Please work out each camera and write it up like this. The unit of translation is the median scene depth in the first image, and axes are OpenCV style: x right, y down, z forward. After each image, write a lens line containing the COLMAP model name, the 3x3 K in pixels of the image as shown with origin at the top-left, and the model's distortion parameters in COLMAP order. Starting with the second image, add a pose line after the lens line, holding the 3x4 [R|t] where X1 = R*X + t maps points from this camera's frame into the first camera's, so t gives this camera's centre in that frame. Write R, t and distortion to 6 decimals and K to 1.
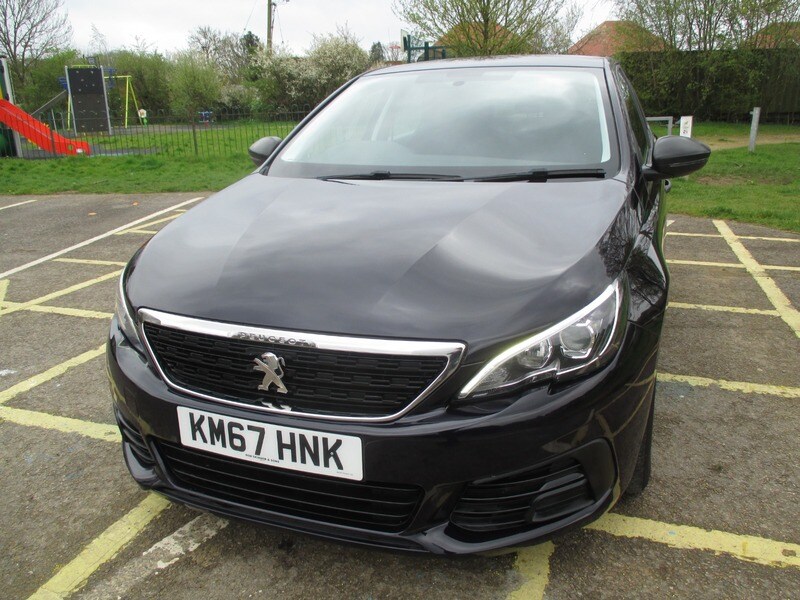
lens RADIAL K [[670.9, 0, 401.4], [0, 670.9, 305.6], [0, 0, 1]] dist [-0.028829, -0.004363]
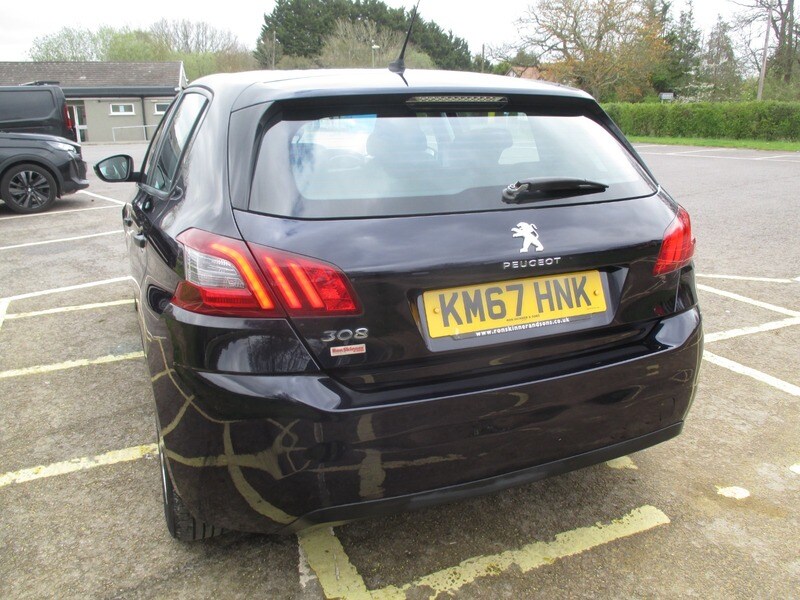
lens RADIAL K [[670.9, 0, 401.4], [0, 670.9, 305.6], [0, 0, 1]] dist [-0.028829, -0.004363]
pose [[-0.723728, 0.223430, -0.652914, 1.403604], [-0.175484, 0.855447, 0.487254, -1.123828], [0.667400, 0.467215, -0.579903, 3.426067]]
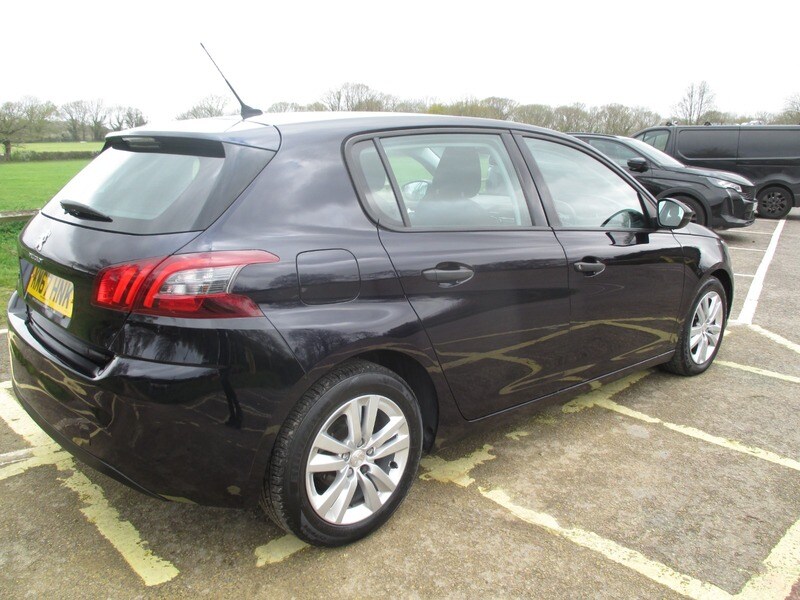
lens RADIAL K [[670.9, 0, 401.4], [0, 670.9, 305.6], [0, 0, 1]] dist [-0.028829, -0.004363]
pose [[-0.887599, -0.101739, 0.449240, -0.538768], [0.136420, 0.873482, 0.467353, -1.172530], [-0.439952, 0.476107, -0.761423, 3.684372]]
